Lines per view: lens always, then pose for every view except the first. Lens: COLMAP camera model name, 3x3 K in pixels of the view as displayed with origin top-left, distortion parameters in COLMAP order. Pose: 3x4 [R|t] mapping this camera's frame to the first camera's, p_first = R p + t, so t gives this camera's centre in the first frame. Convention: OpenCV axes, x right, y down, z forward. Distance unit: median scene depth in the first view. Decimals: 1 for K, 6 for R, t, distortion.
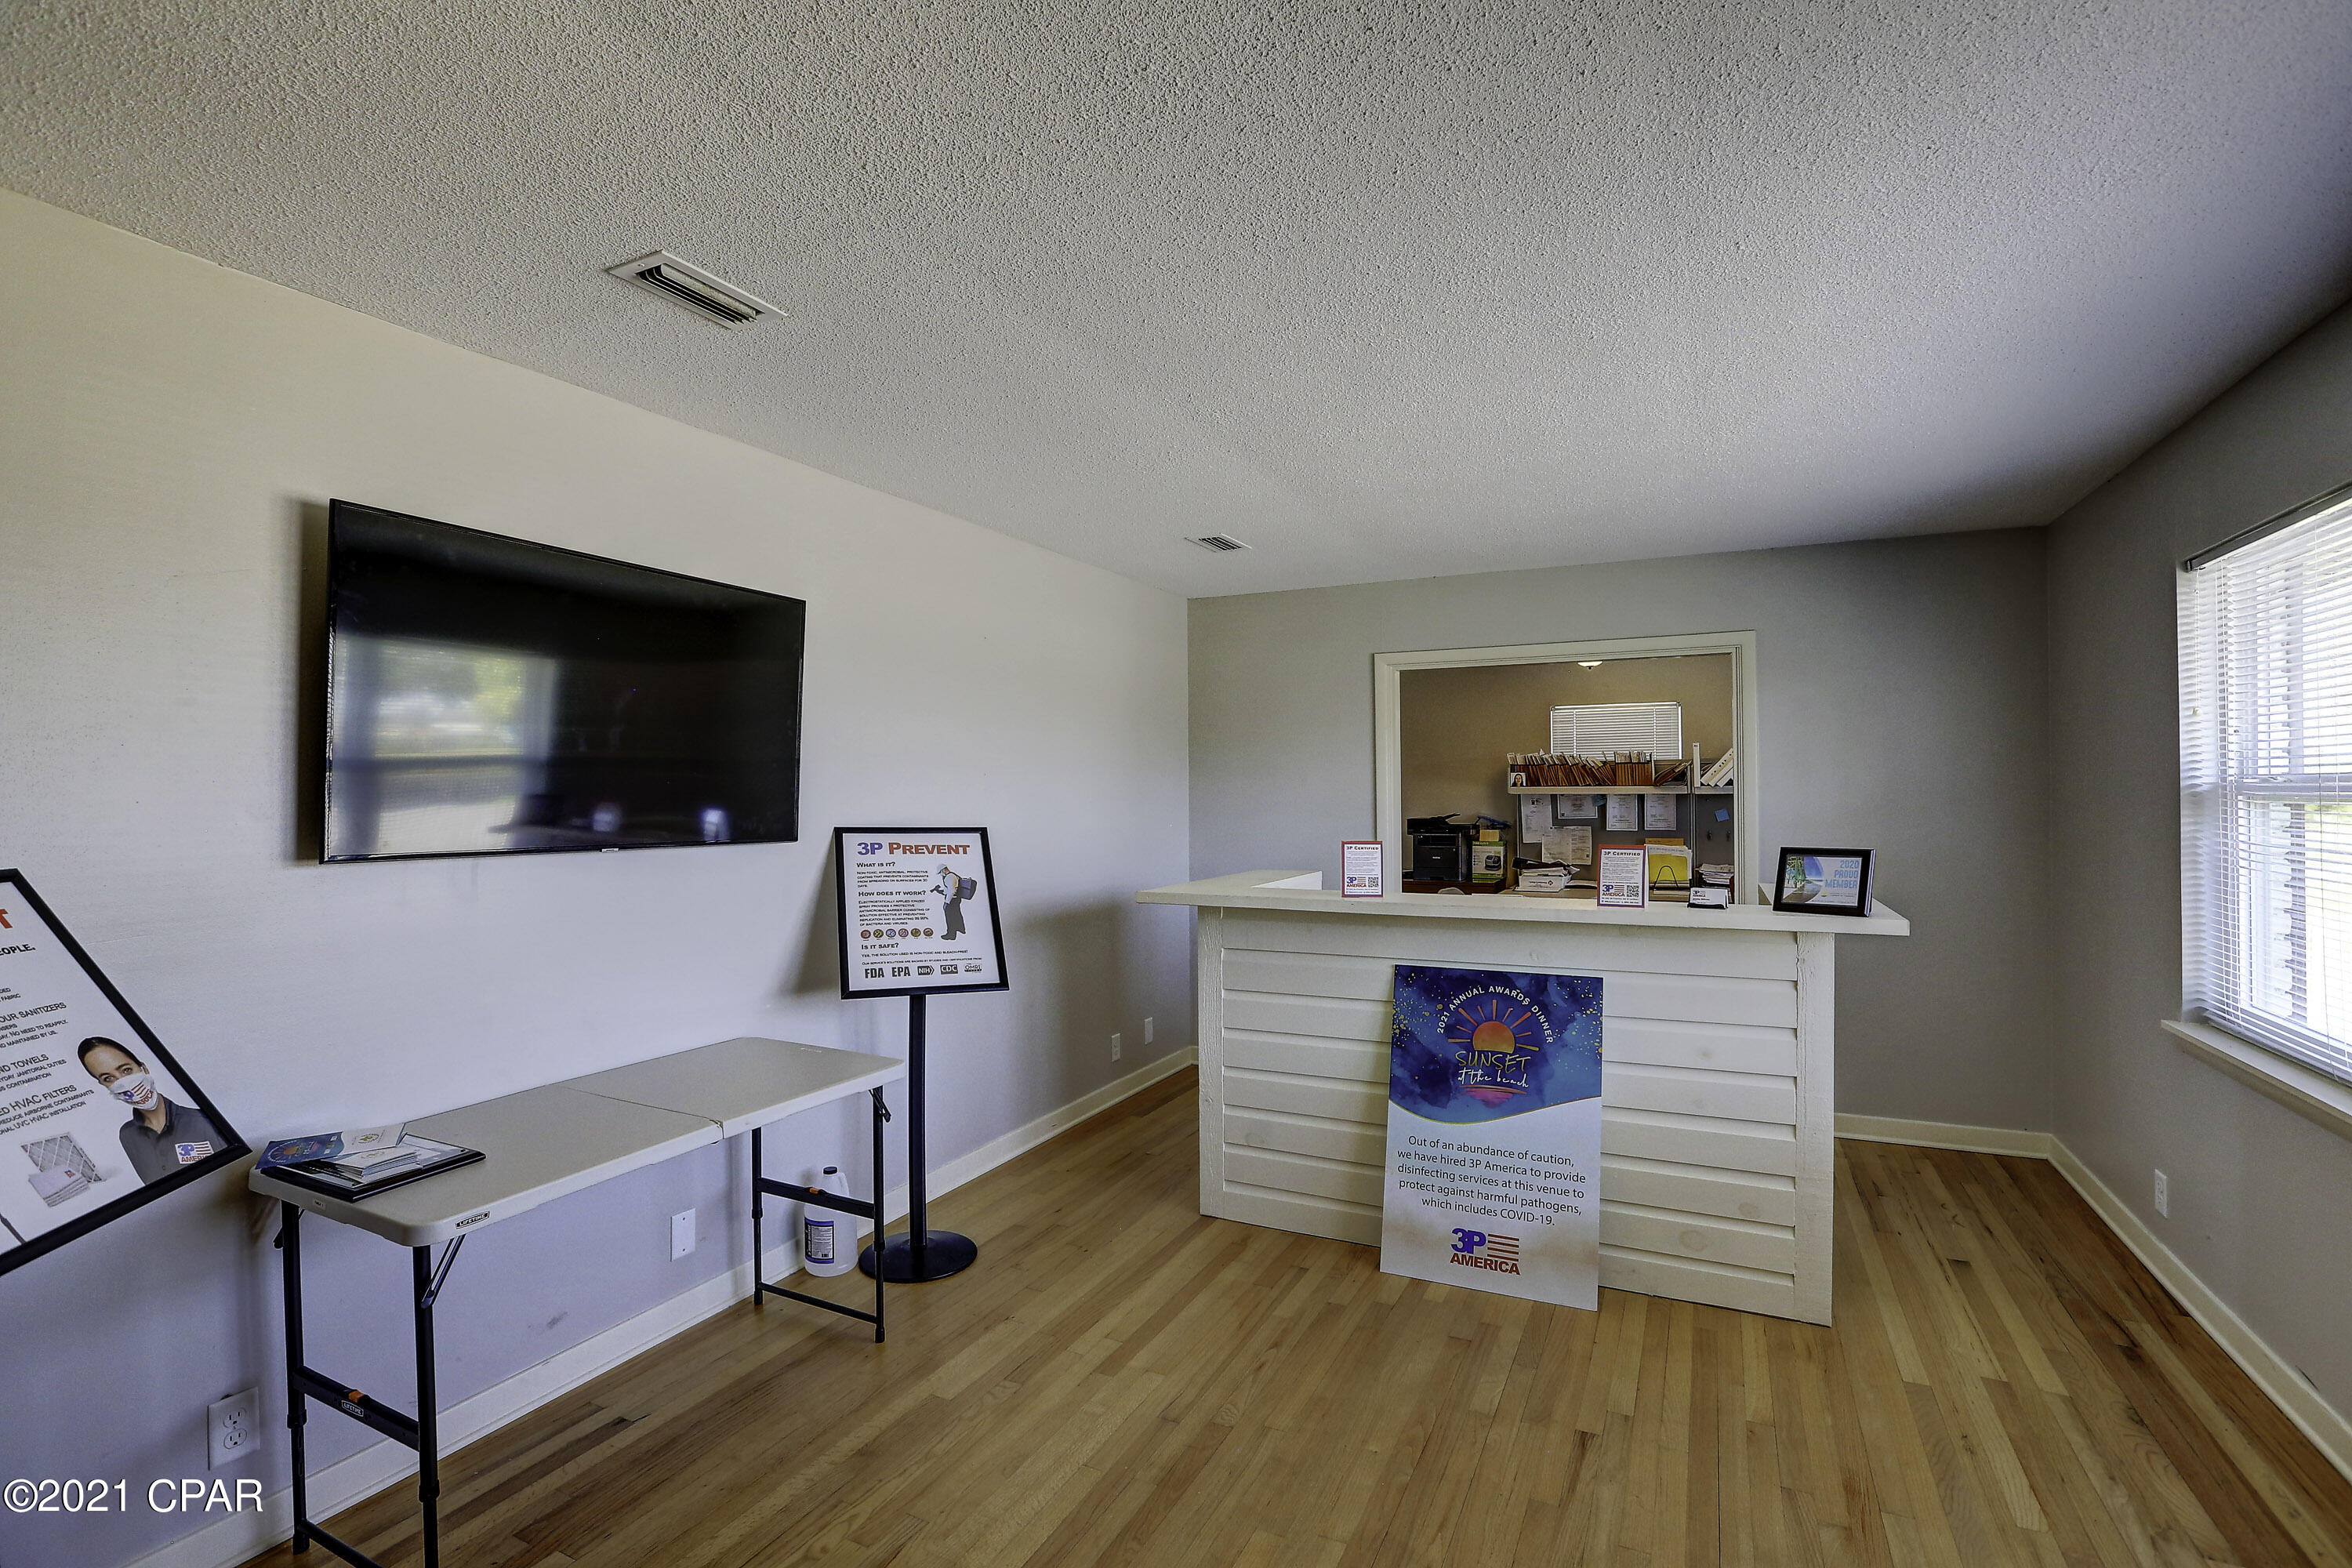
lens RADIAL K [[1088.1, 0, 1164.3], [0, 1088.1, 775.5], [0, 0, 1]] dist [-0.034577, 0.014373]
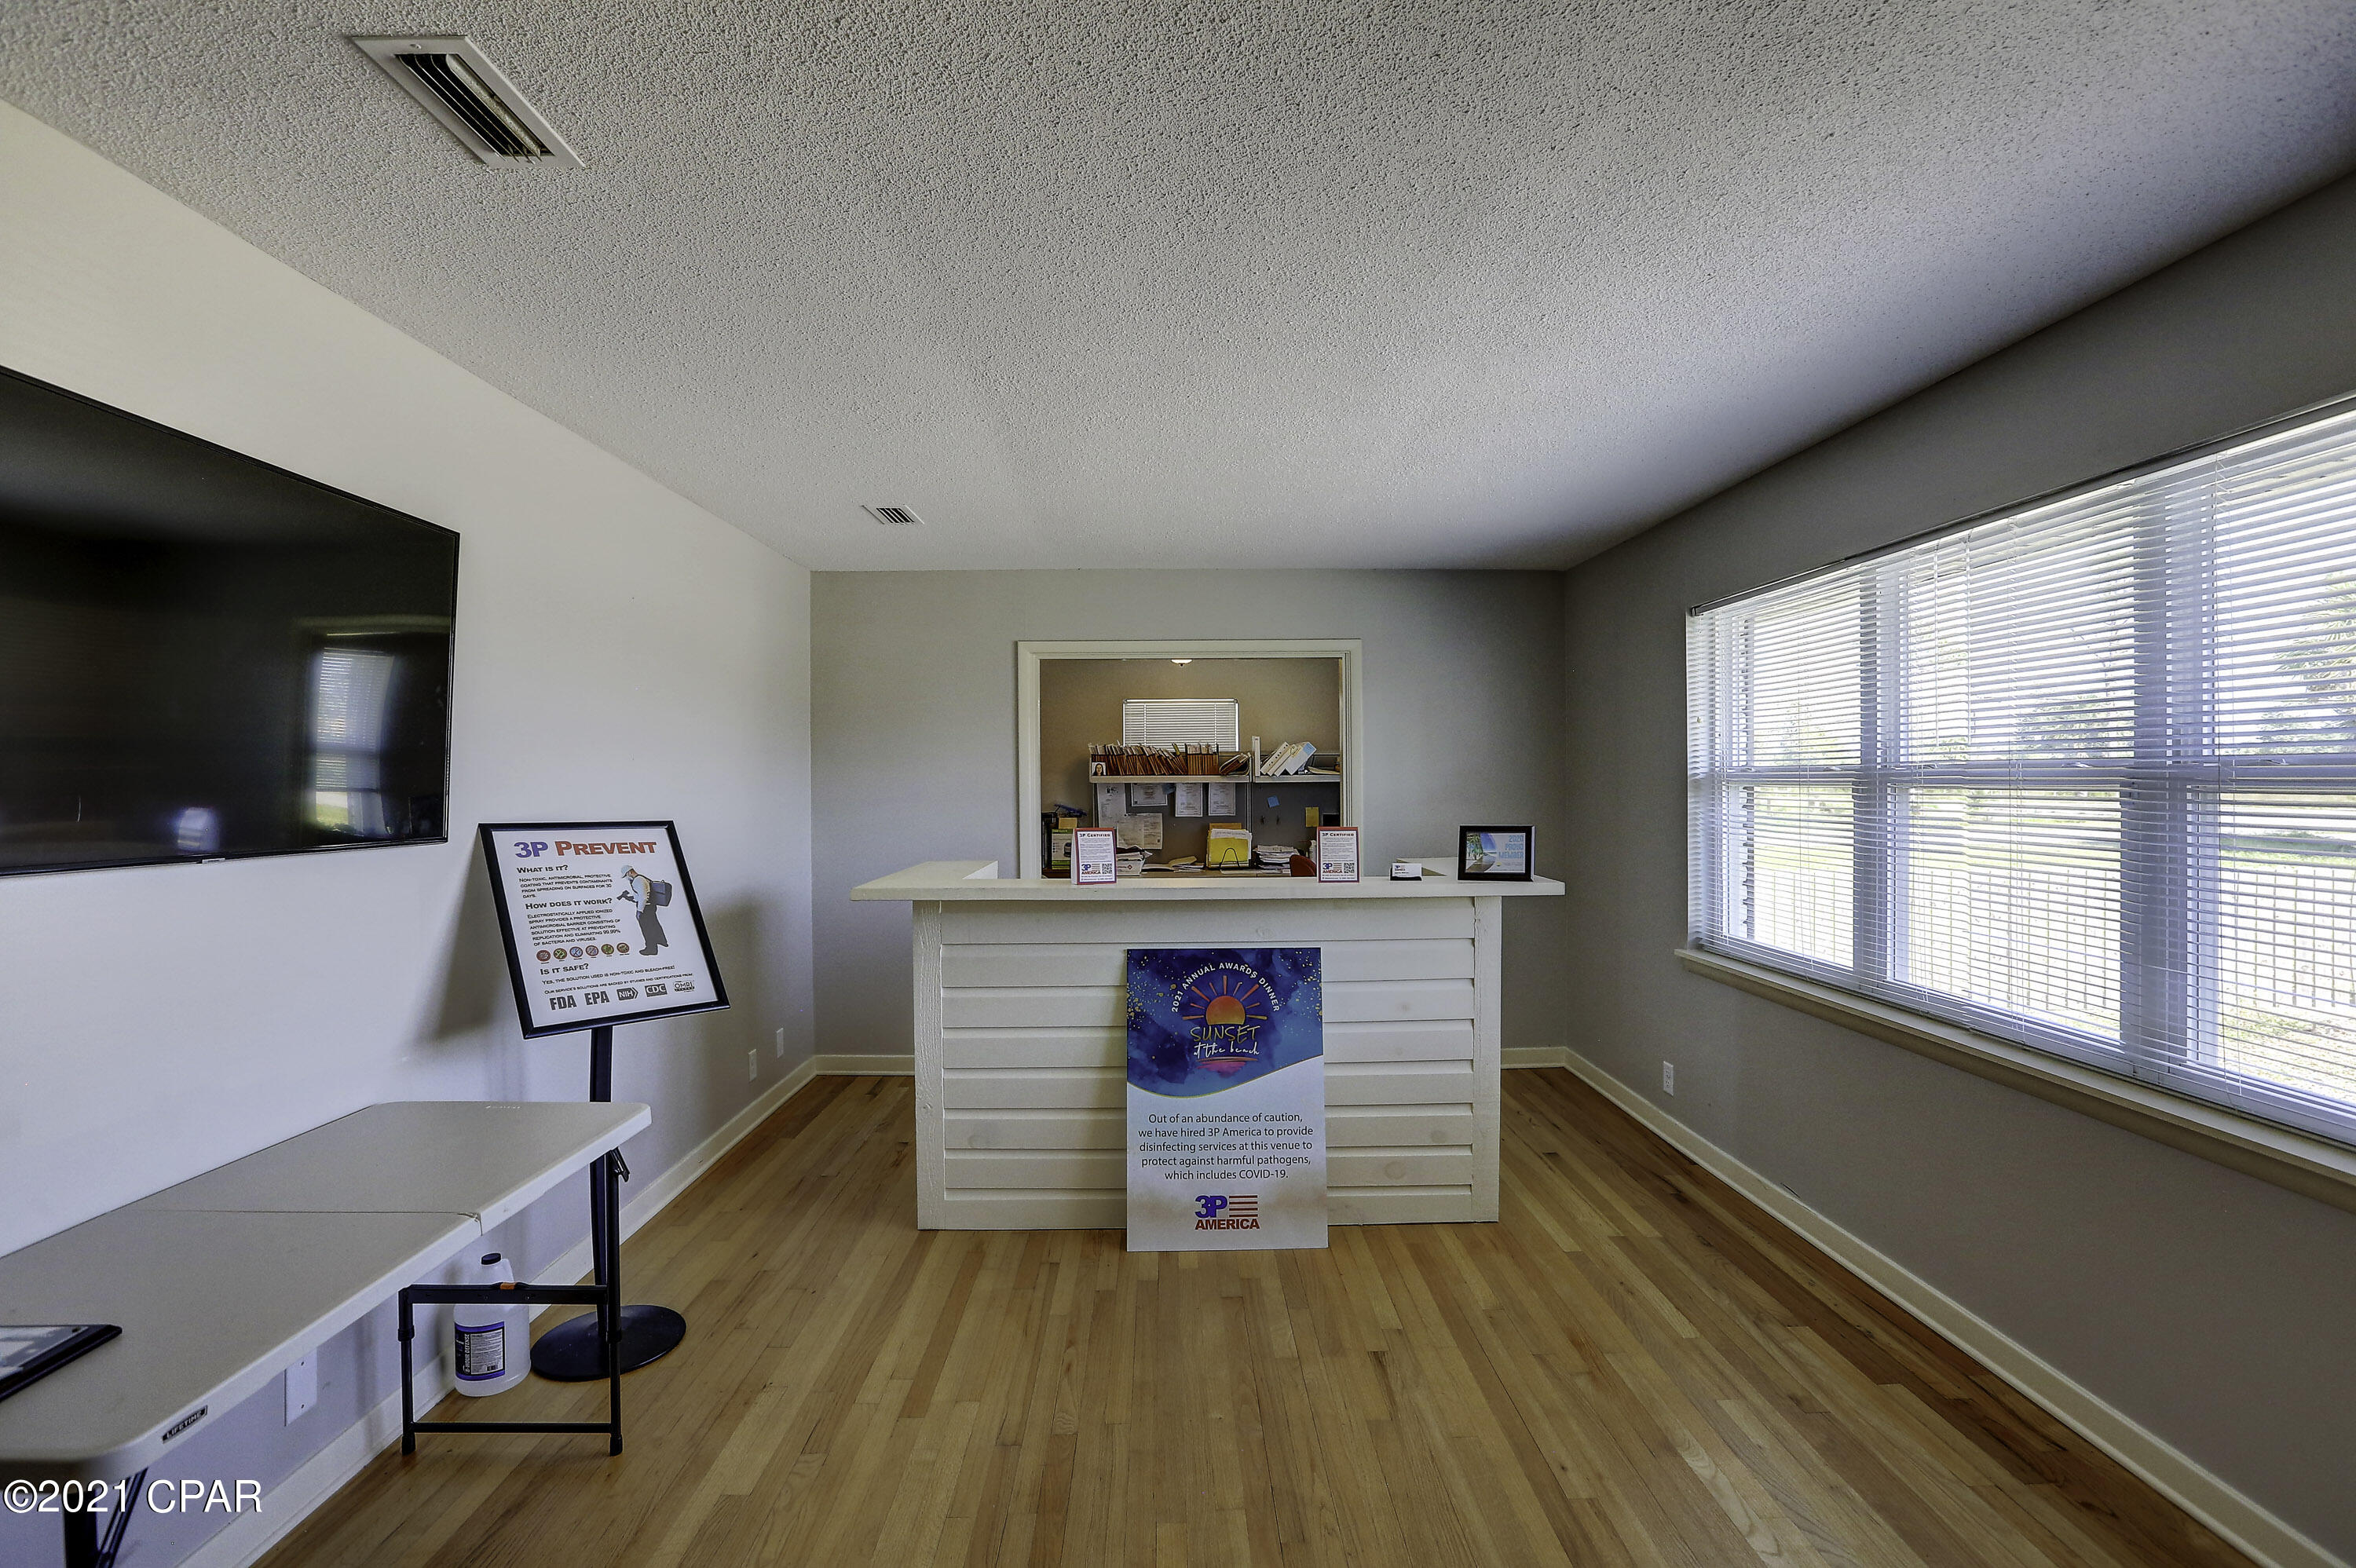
lens RADIAL K [[1089.9, 0, 1202.7], [0, 1089.9, 774.2], [0, 0, 1]] dist [-0.034577, 0.014373]
pose [[0.885137, 0.002766, 0.465322, -0.223844], [-0.006643, 0.999956, 0.006693, 0.003476], [-0.465283, -0.009015, 0.885116, 0.072688]]
